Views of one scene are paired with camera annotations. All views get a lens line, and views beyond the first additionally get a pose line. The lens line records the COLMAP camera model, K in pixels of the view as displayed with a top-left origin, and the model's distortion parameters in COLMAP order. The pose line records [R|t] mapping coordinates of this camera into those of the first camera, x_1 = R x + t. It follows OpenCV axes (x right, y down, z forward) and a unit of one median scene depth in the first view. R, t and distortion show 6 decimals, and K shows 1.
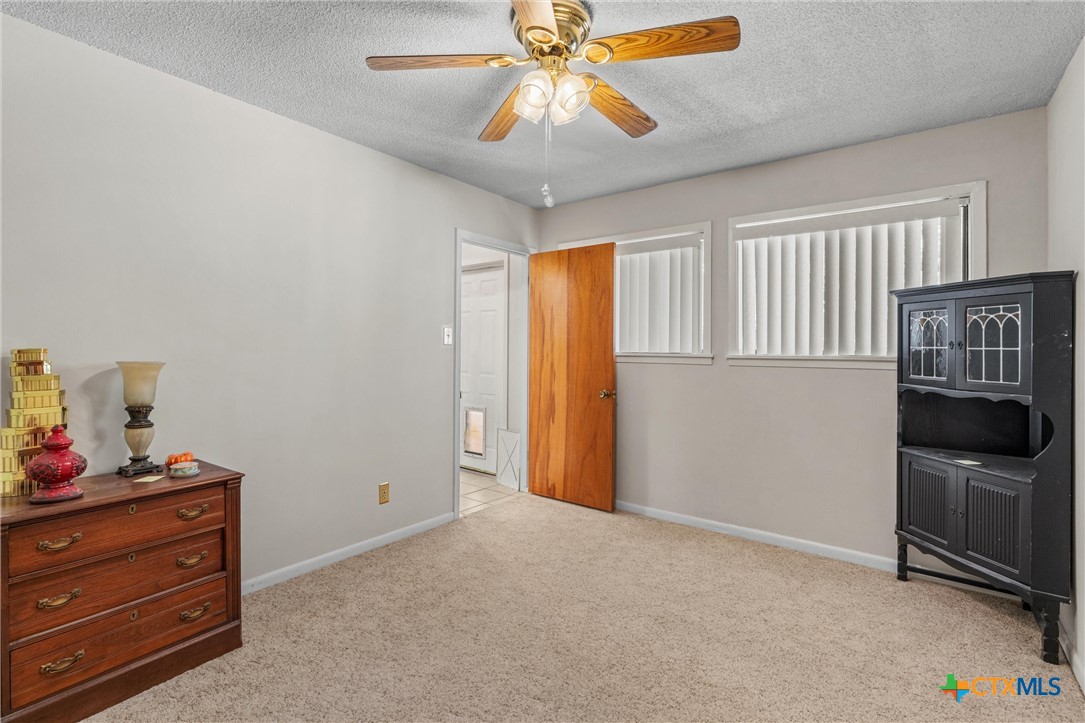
lens RADIAL K [[480.3, 0, 544.9], [0, 480.3, 356.7], [0, 0, 1]] dist [0.000210, 0.000012]
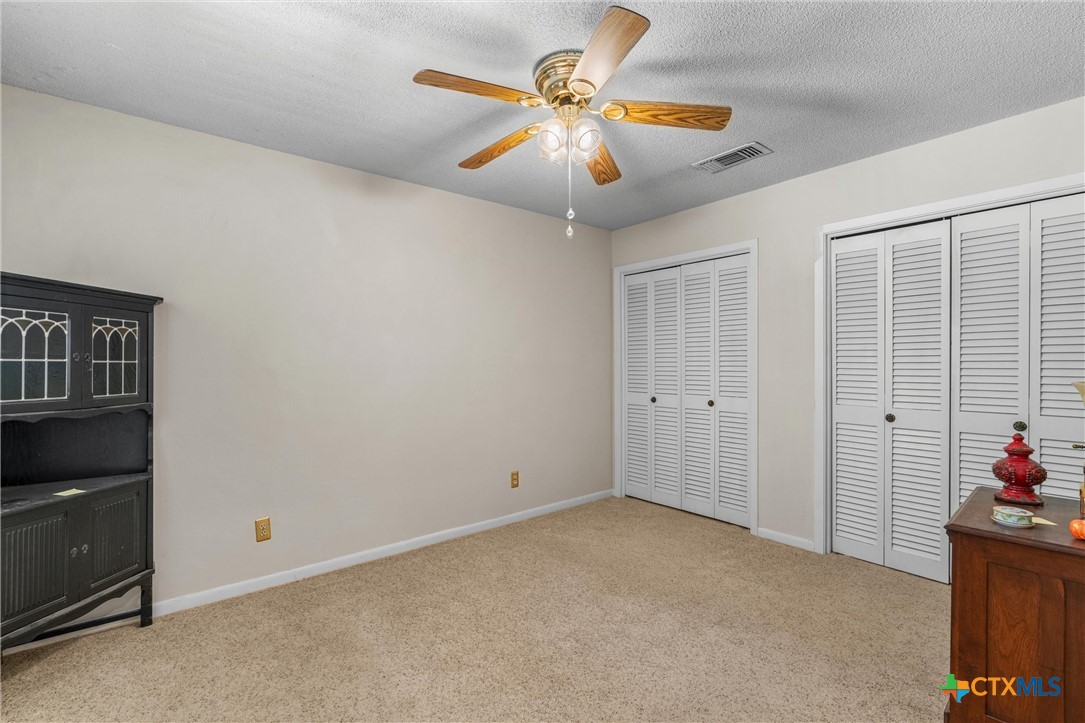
lens RADIAL K [[483.9, 0, 539.3], [0, 483.9, 365.2], [0, 0, 1]] dist [0.002497, 0.000237]
pose [[-0.971585, -0.000487, 0.236689, -0.144881], [-0.000118, 0.999999, 0.001574, -0.009278], [-0.236690, 0.001501, -0.971584, 1.654975]]
